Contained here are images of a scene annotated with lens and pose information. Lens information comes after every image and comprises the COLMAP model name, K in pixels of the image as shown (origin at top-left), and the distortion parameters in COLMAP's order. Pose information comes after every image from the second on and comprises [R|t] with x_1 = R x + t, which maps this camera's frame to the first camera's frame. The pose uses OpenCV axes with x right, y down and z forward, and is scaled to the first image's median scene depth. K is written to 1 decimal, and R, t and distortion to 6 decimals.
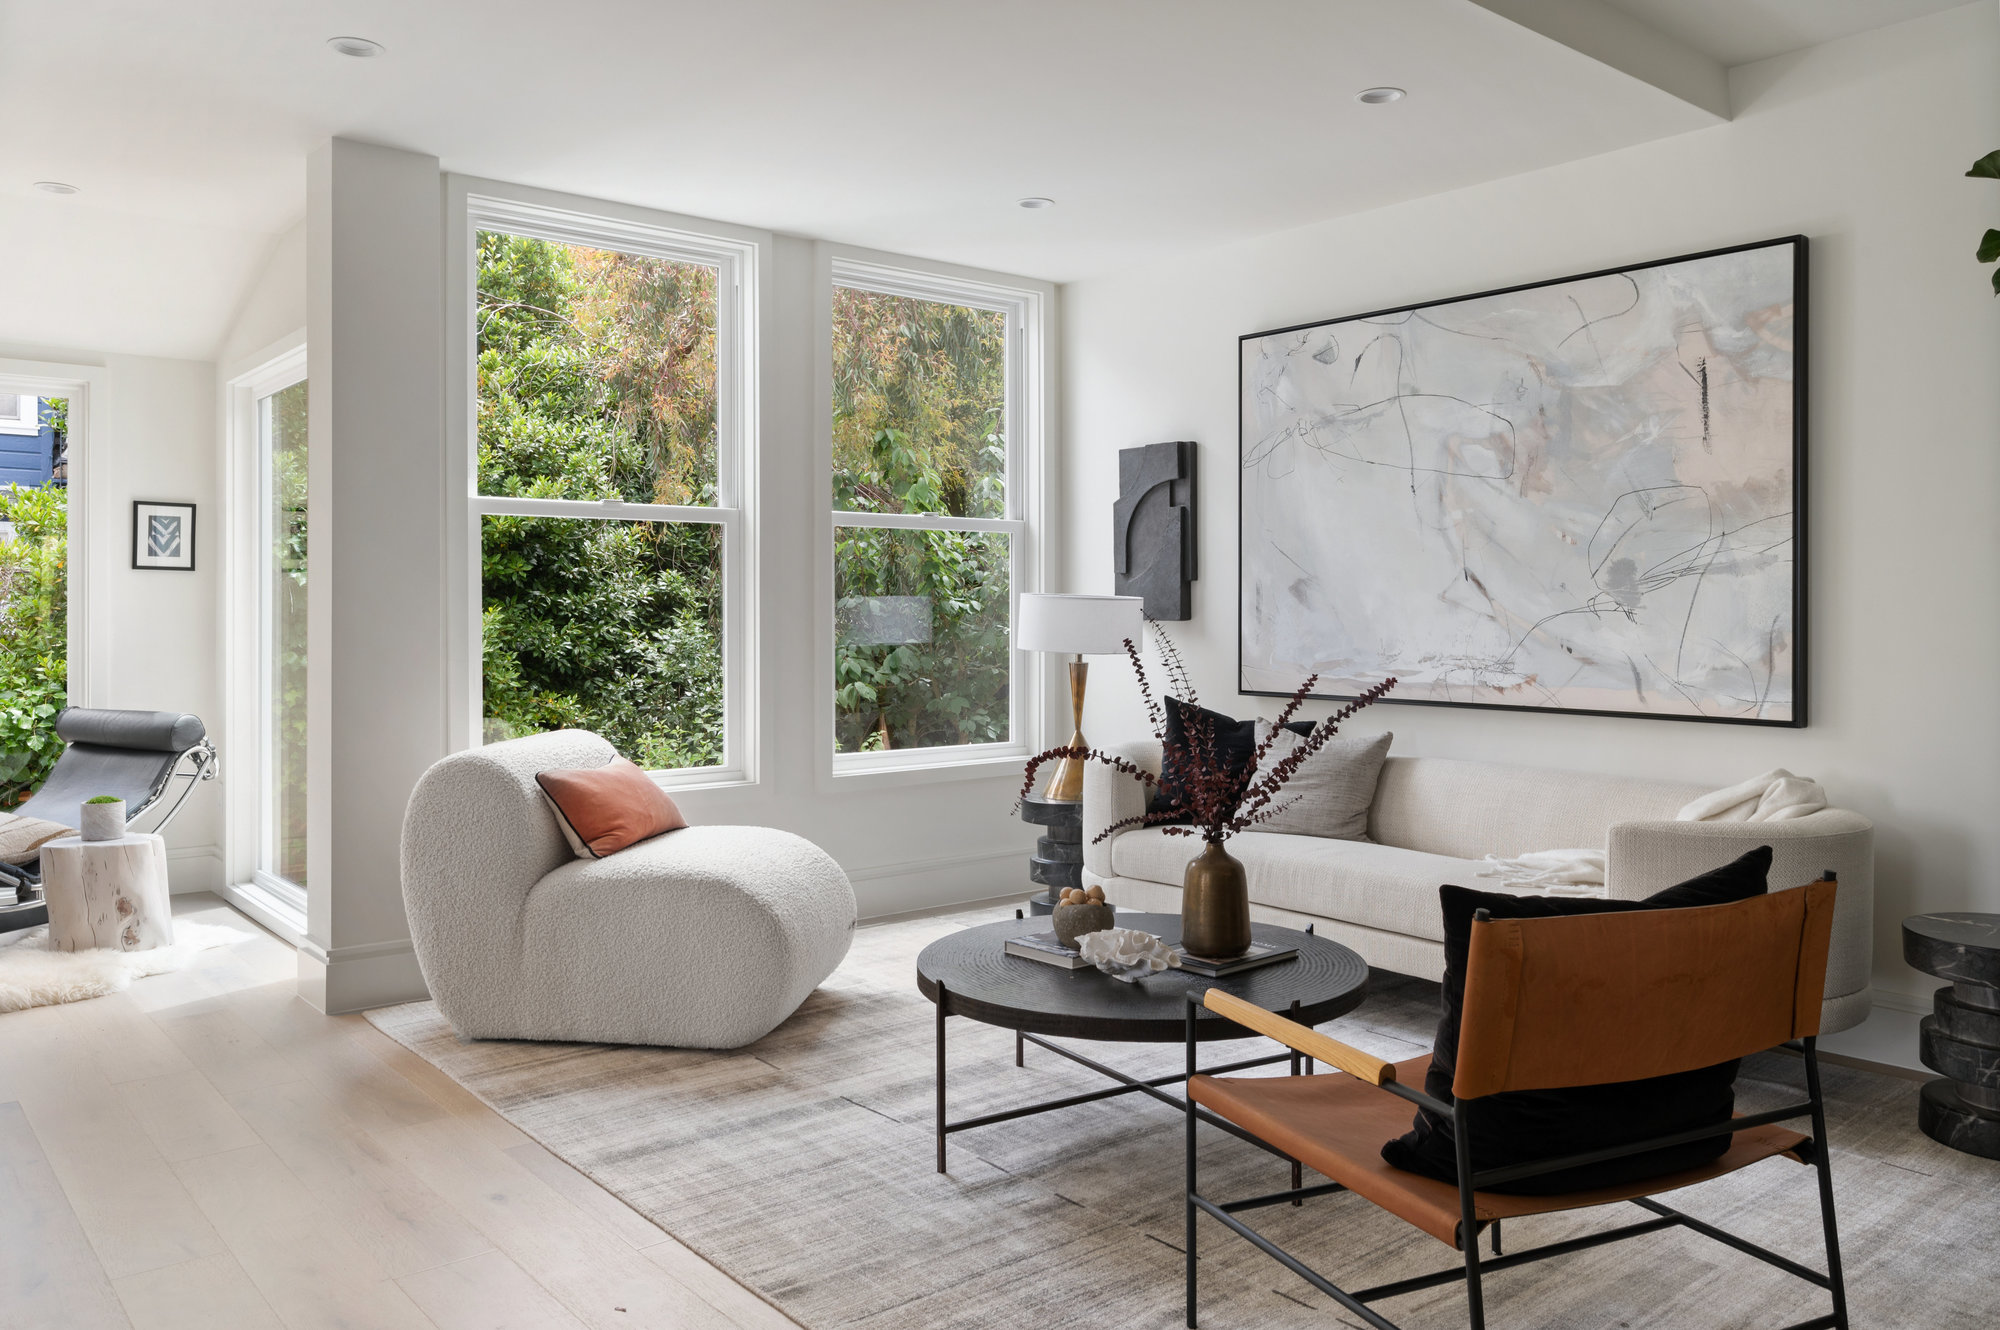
lens RADIAL K [[1488.9, 0, 1035.9], [0, 1488.9, 602.8], [0, 0, 1]] dist [0.001768, -0.012619]
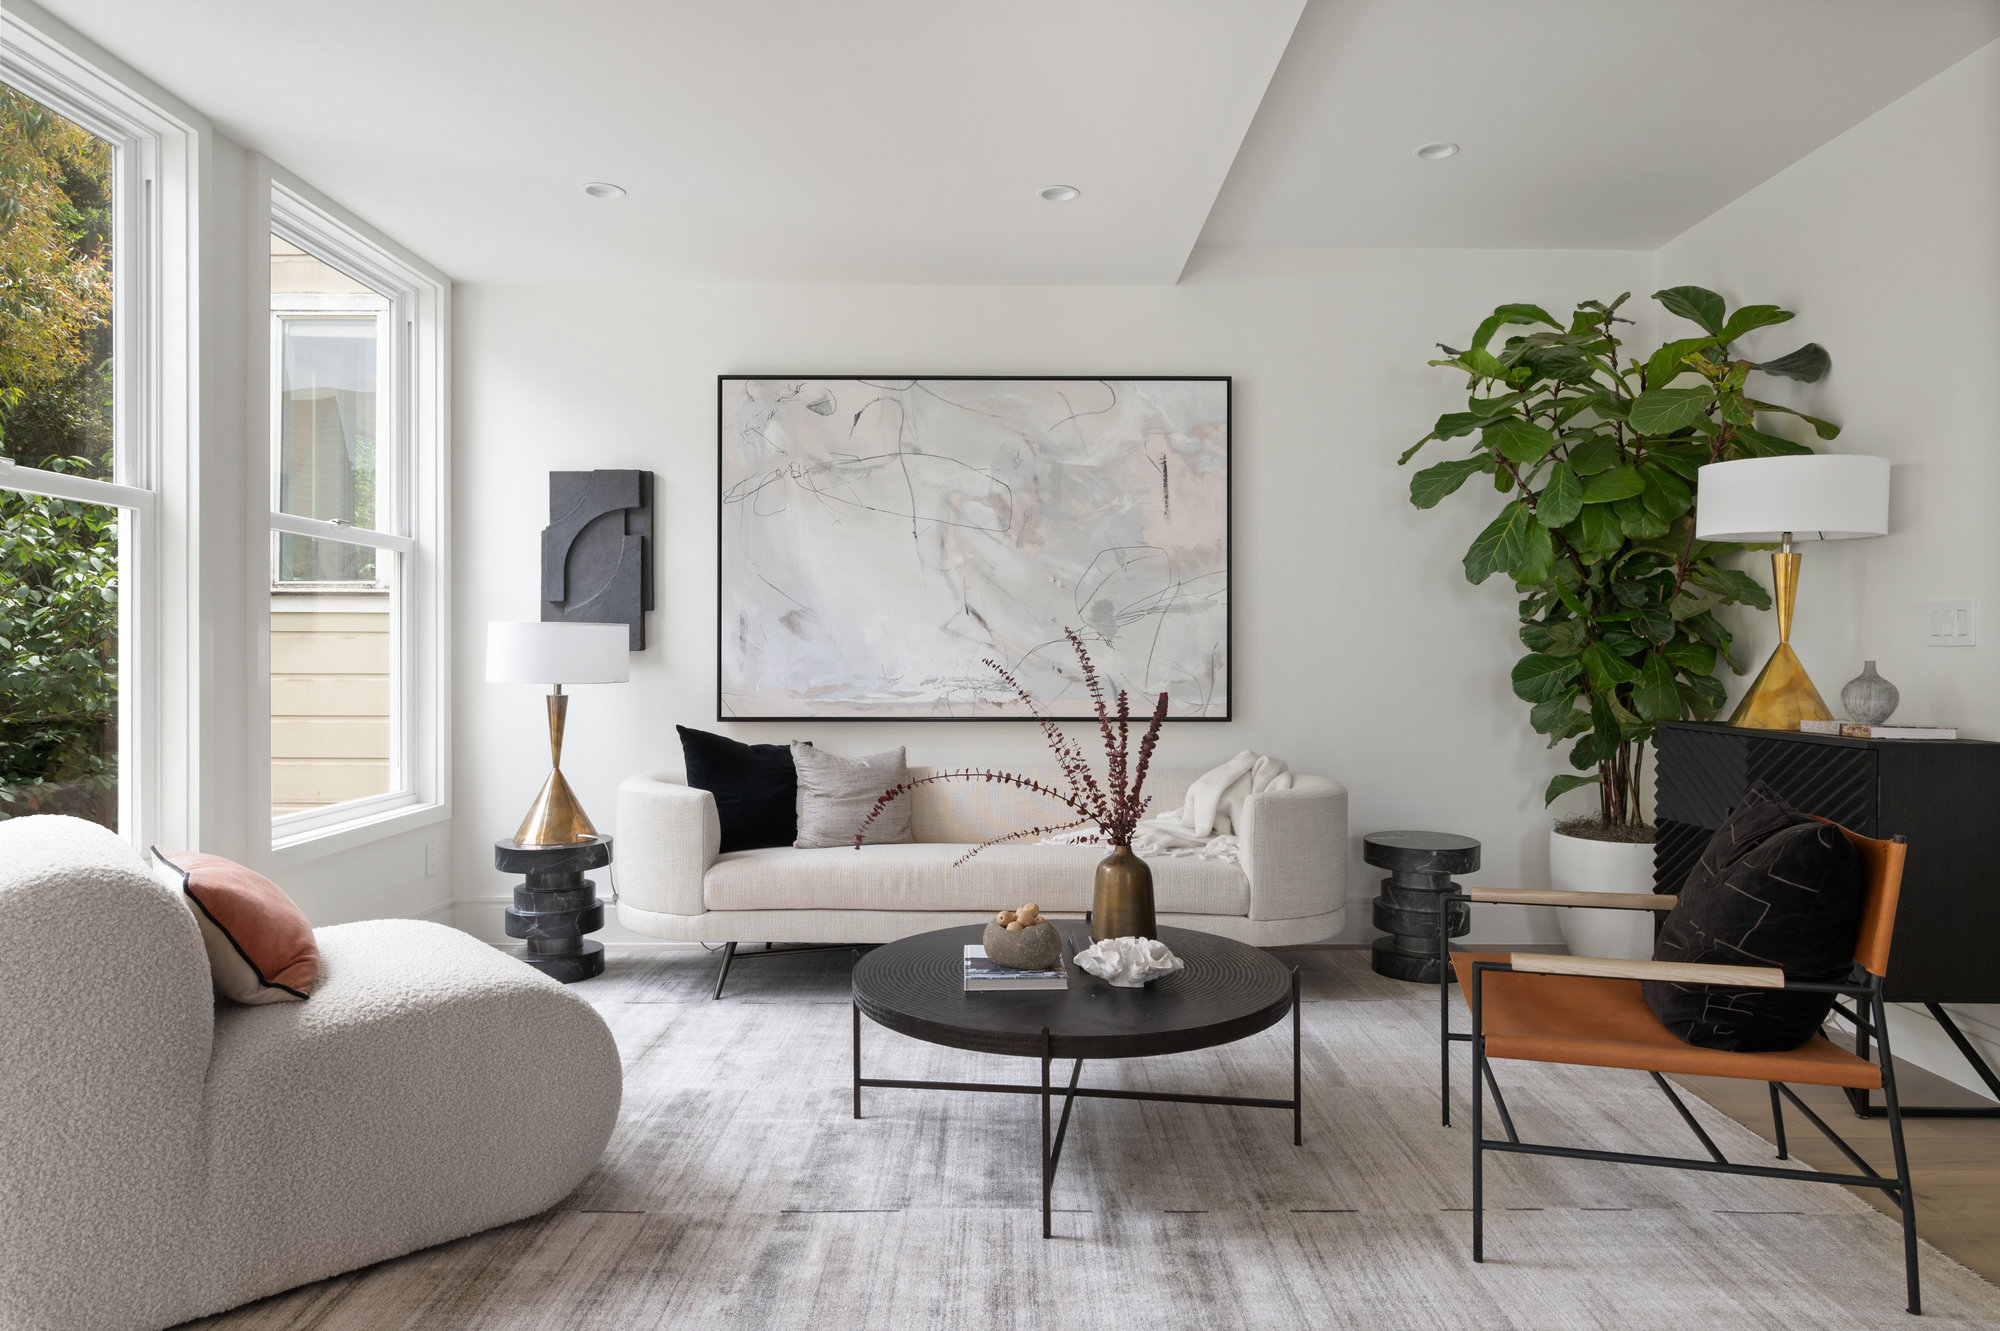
lens RADIAL K [[1185.1, 0, 993.5], [0, 1185.1, 656.9], [0, 0, 1]] dist [-0.003359, 0.002741]
pose [[0.648355, -0.000640, 0.761338, -0.419755], [-0.002016, 0.999995, 0.002558, 0.016350], [-0.761335, -0.003194, 0.648351, 0.366003]]
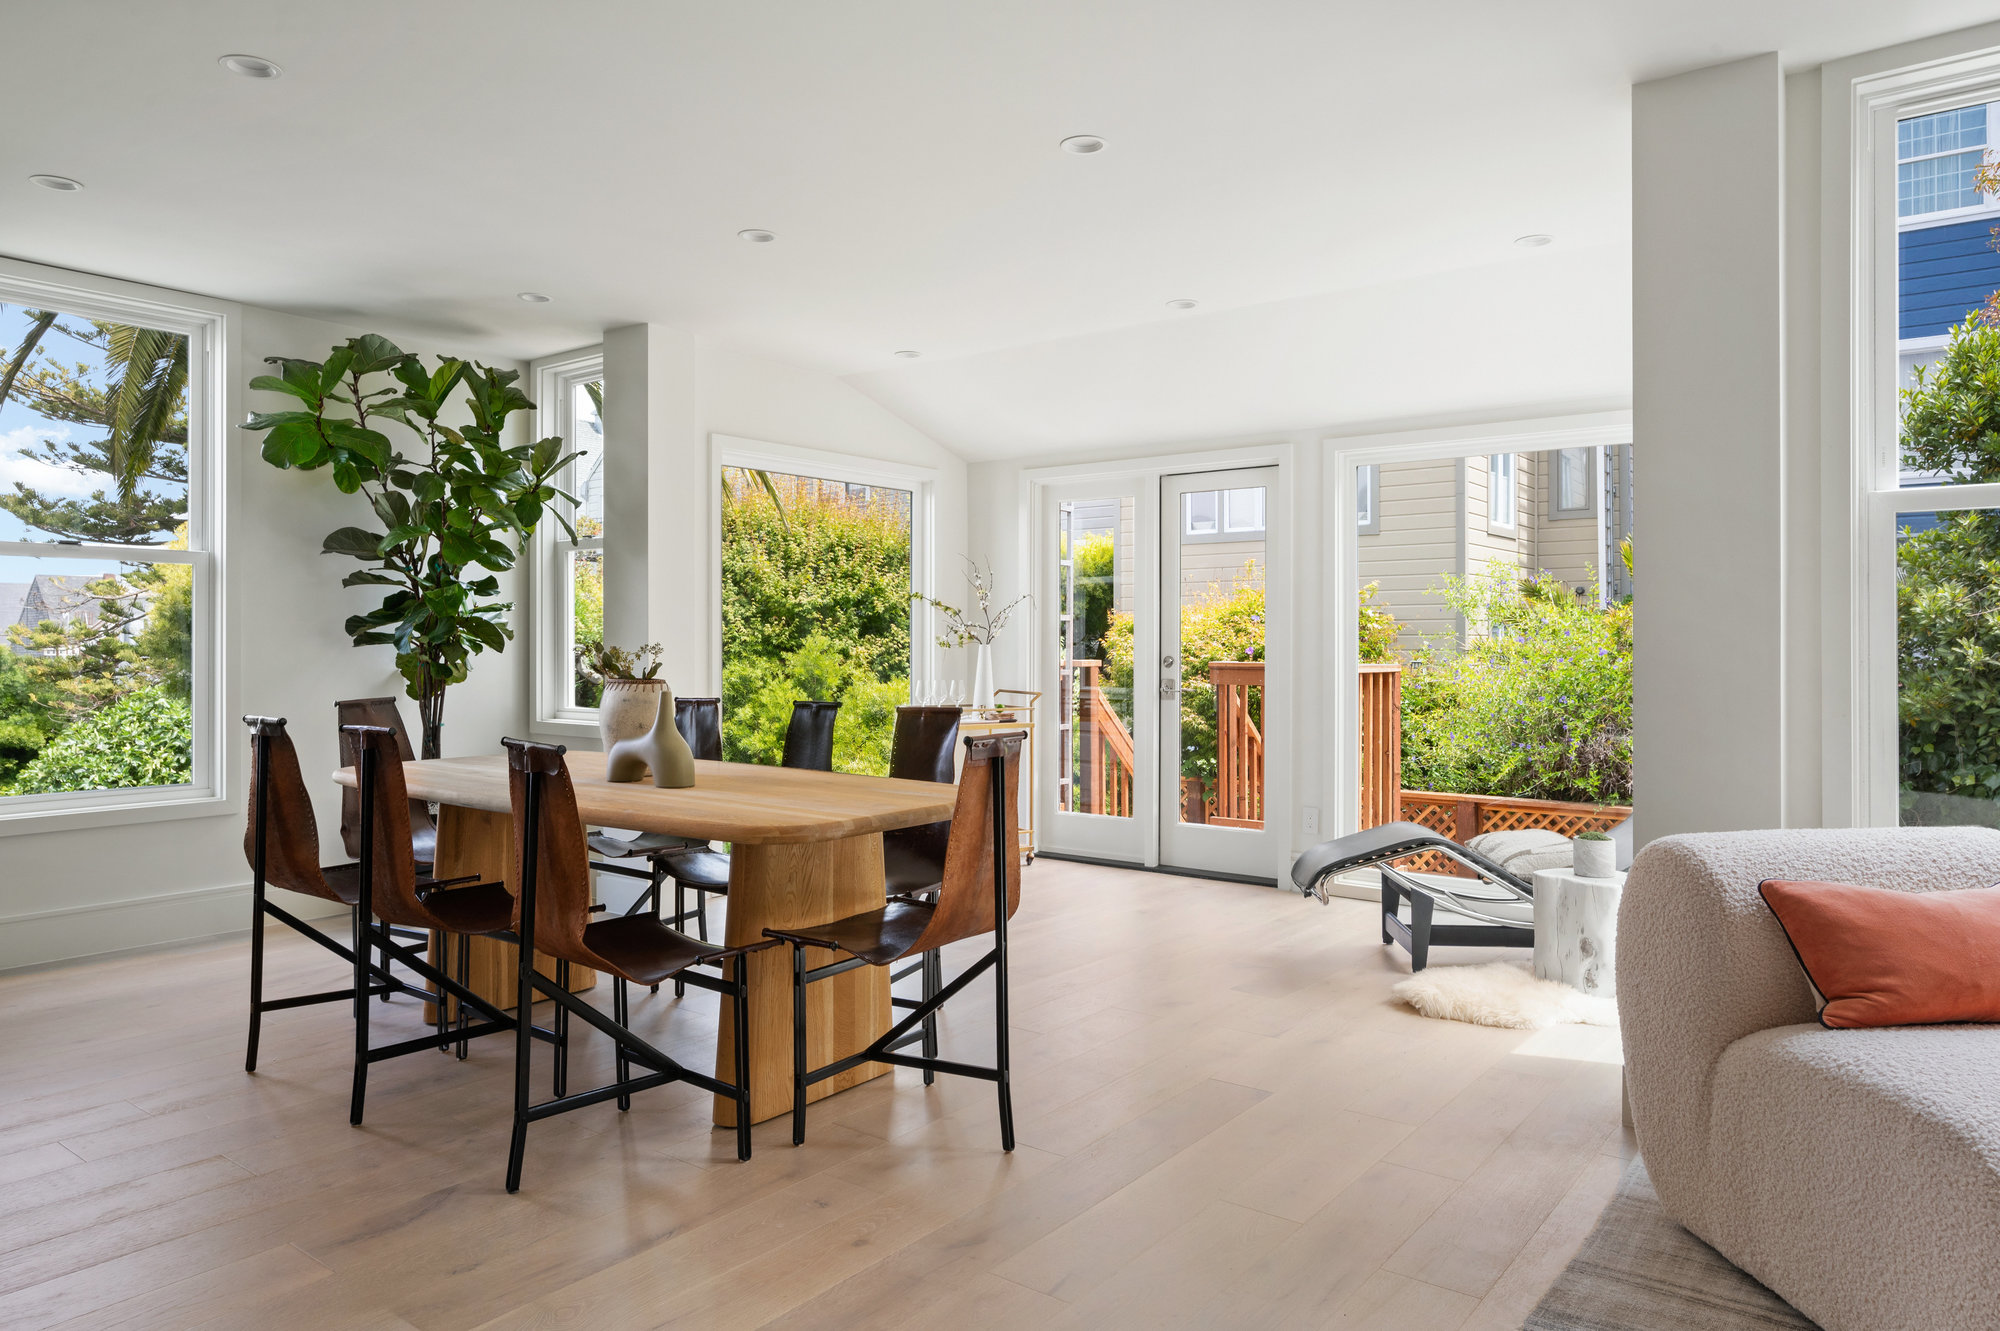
lens RADIAL K [[1314.8, 0, 997.7], [0, 1314.8, 640.9], [0, 0, 1]] dist [0.001651, -0.003920]
pose [[0.200031, -0.001859, -0.979788, 0.165554], [-0.000843, 0.999998, -0.002069, 0.003701], [0.979789, 0.001240, 0.200029, 0.450523]]
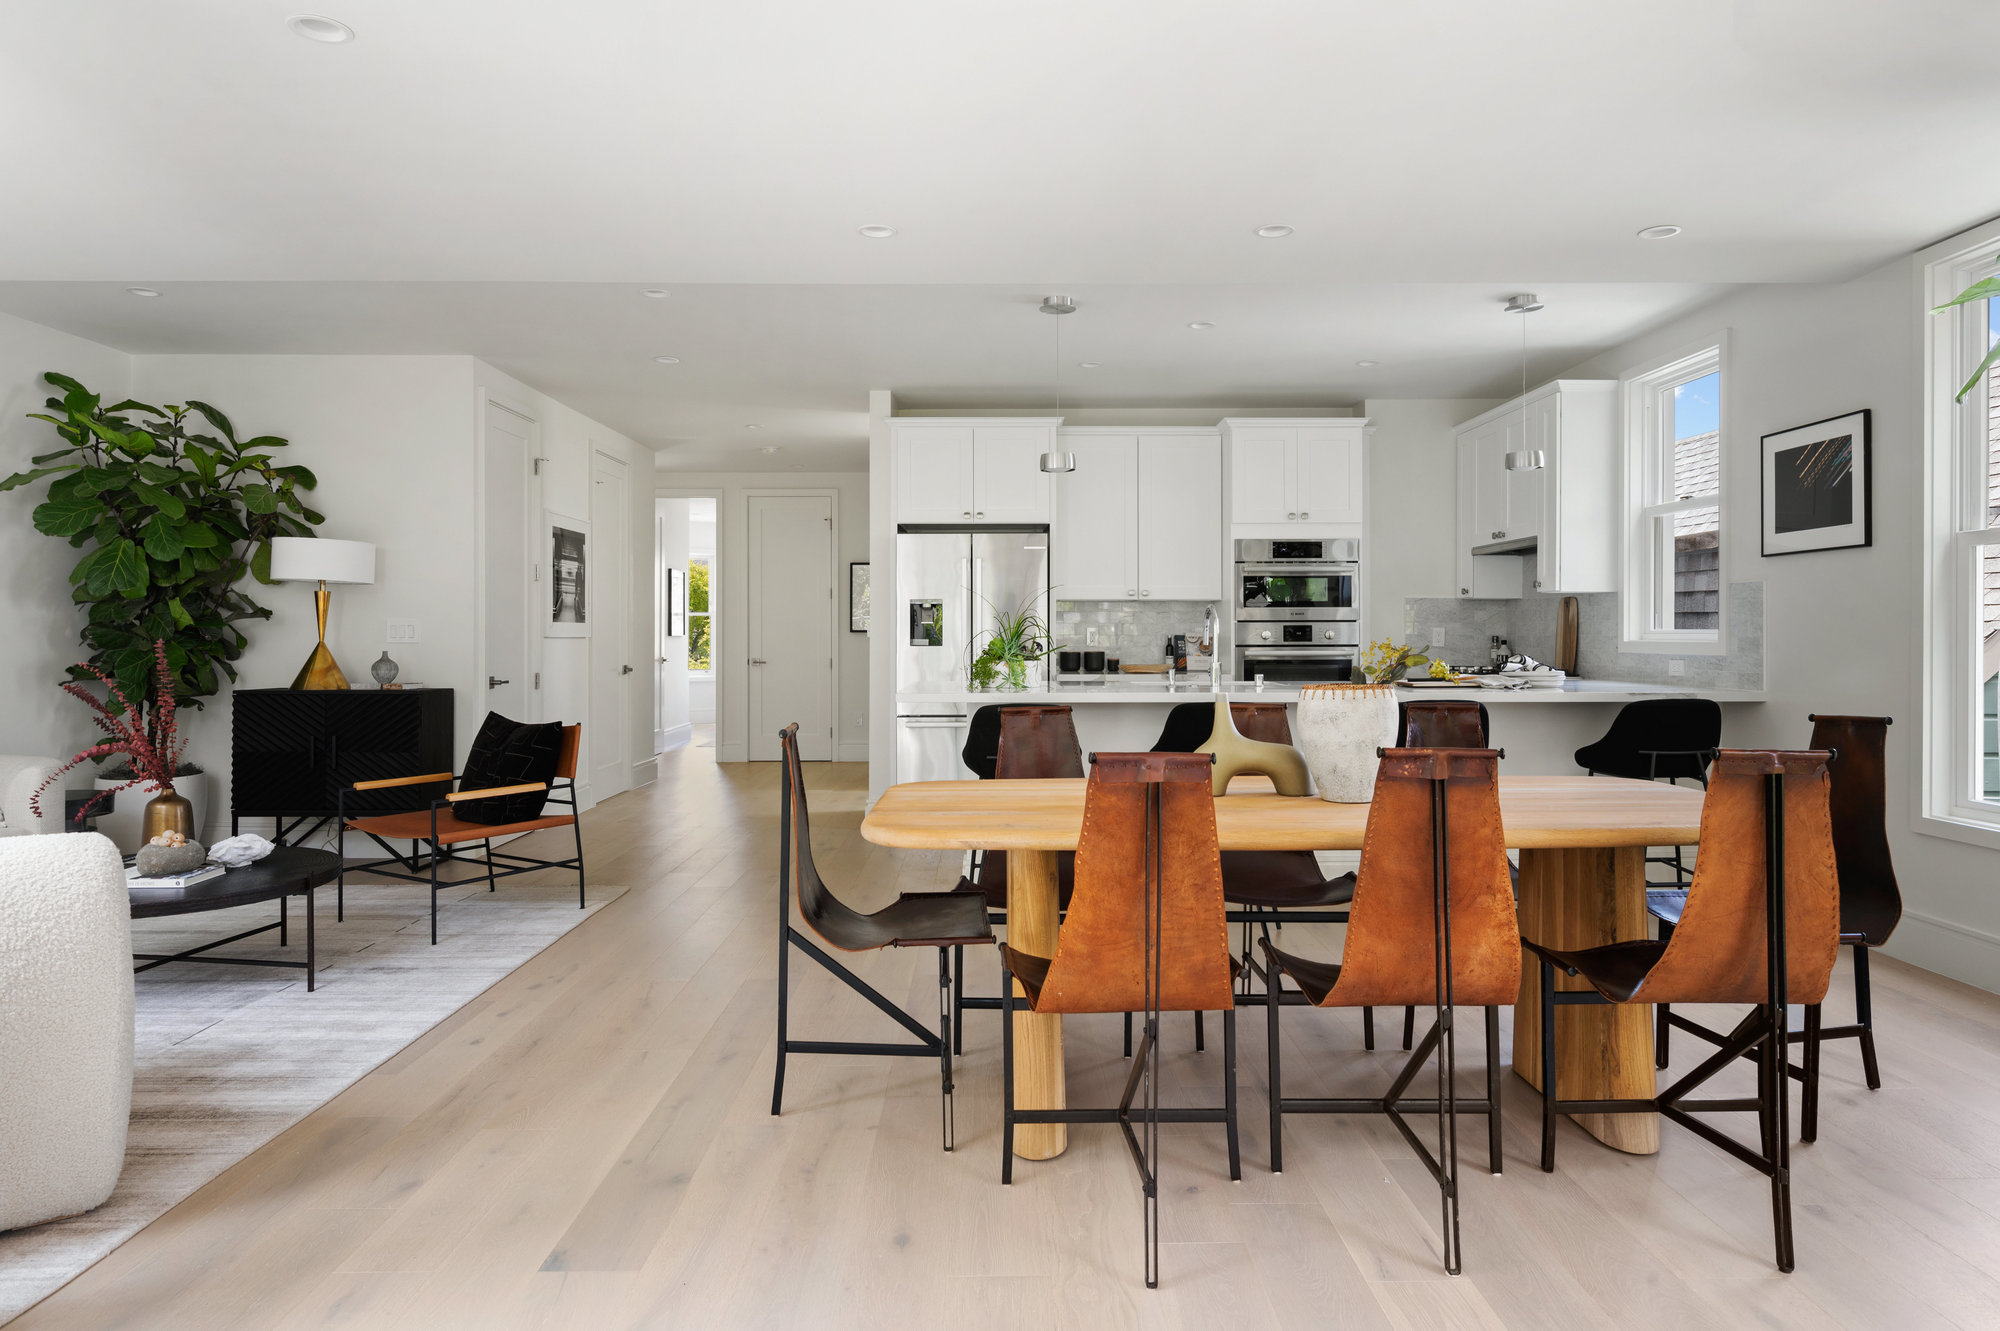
lens RADIAL K [[1199.3, 0, 999.7], [0, 1199.3, 644.9], [0, 0, 1]] dist [-0.003766, -0.000226]
pose [[-0.763852, -0.007498, 0.645348, -0.949931], [0.000018, 0.999932, 0.011638, -0.002376], [-0.645392, 0.008901, -0.763800, 0.988549]]
